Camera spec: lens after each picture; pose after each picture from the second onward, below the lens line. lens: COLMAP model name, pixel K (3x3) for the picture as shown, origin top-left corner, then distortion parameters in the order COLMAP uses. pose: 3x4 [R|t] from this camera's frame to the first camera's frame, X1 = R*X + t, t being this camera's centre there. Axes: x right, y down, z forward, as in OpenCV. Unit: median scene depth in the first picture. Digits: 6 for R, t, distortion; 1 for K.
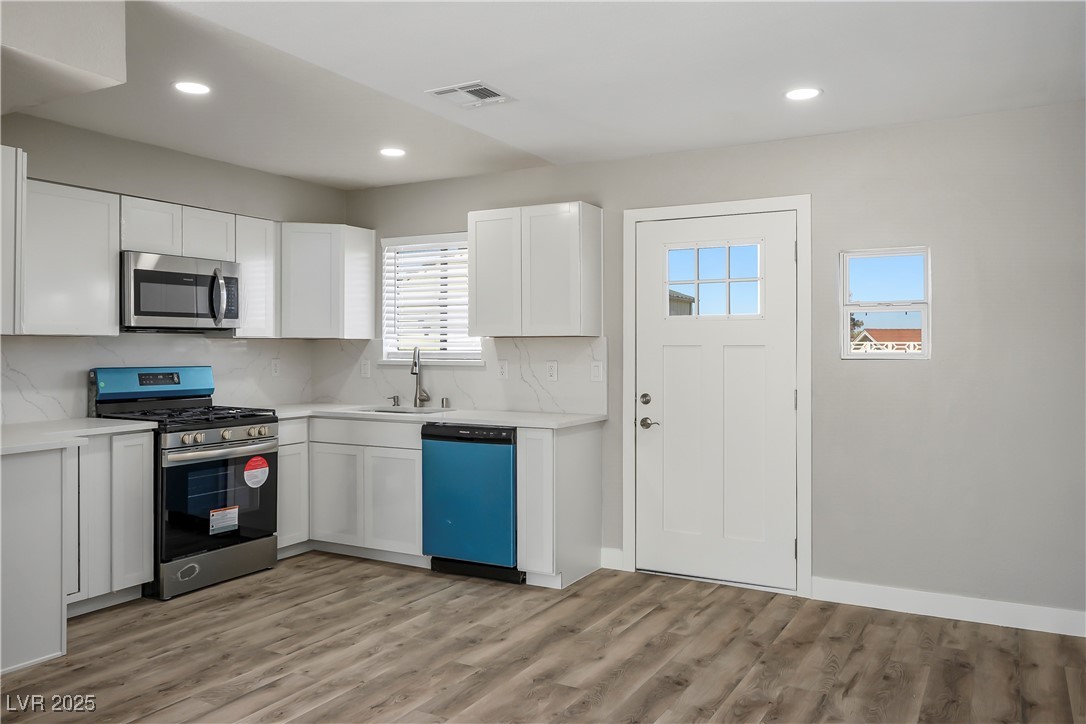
lens RADIAL K [[827.9, 0, 544.2], [0, 827.9, 356.7], [0, 0, 1]] dist [0.001572, -0.004523]
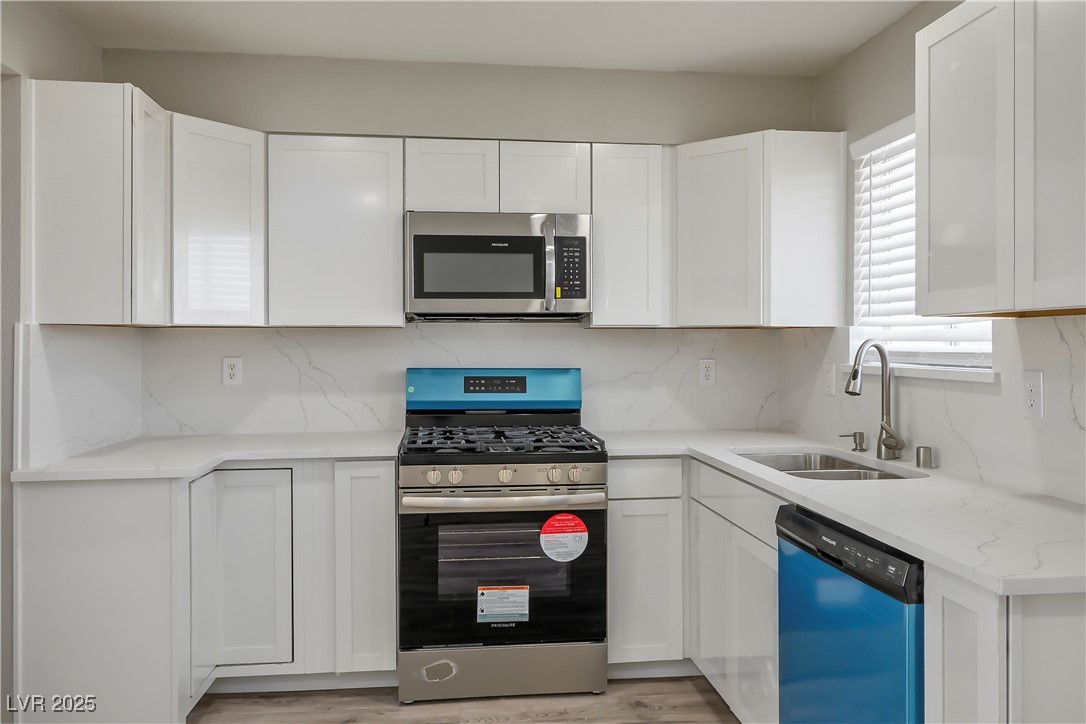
lens RADIAL K [[827.9, 0, 533.4], [0, 827.9, 348.5], [0, 0, 1]] dist [0.001572, -0.004523]
pose [[0.585631, 0.005915, -0.810556, 0.152948], [-0.008430, 0.999964, 0.001206, -0.006540], [0.810534, 0.006127, 0.585660, 0.607957]]
